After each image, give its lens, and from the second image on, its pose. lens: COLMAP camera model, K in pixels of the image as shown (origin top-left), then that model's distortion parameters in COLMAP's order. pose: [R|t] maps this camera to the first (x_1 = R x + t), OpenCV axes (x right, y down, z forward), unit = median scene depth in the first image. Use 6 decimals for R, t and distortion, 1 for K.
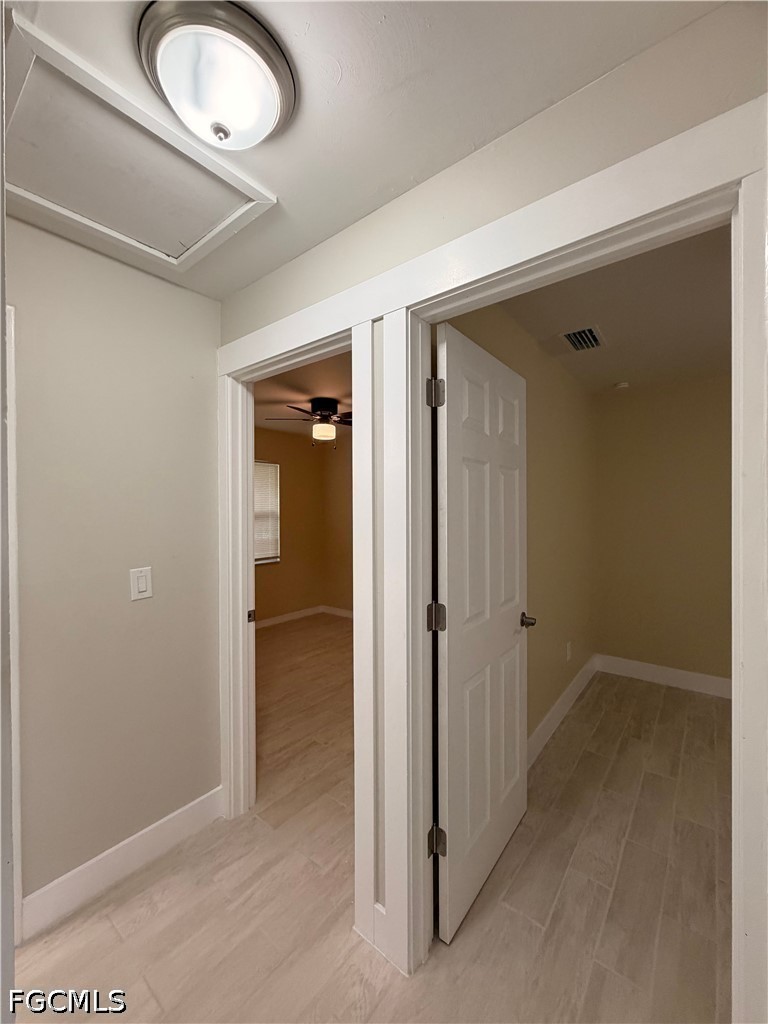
lens RADIAL K [[410.7, 0, 383.3], [0, 410.7, 511.5], [0, 0, 1]] dist [-0.000369, 0.000941]
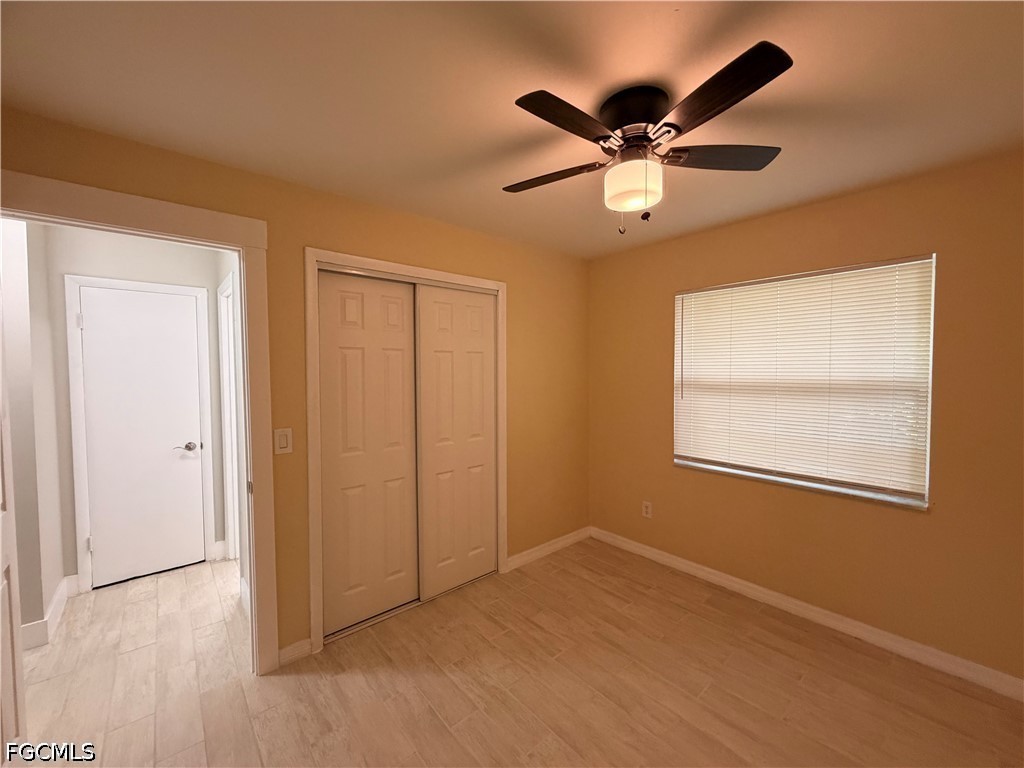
lens RADIAL K [[410.7, 0, 511.2], [0, 410.7, 380.1], [0, 0, 1]] dist [-0.000369, 0.000941]
pose [[-0.186364, 0.035374, -0.981844, 0.426620], [0.002474, 0.999365, 0.035535, -0.031806], [0.982478, 0.004193, -0.186334, 1.453157]]
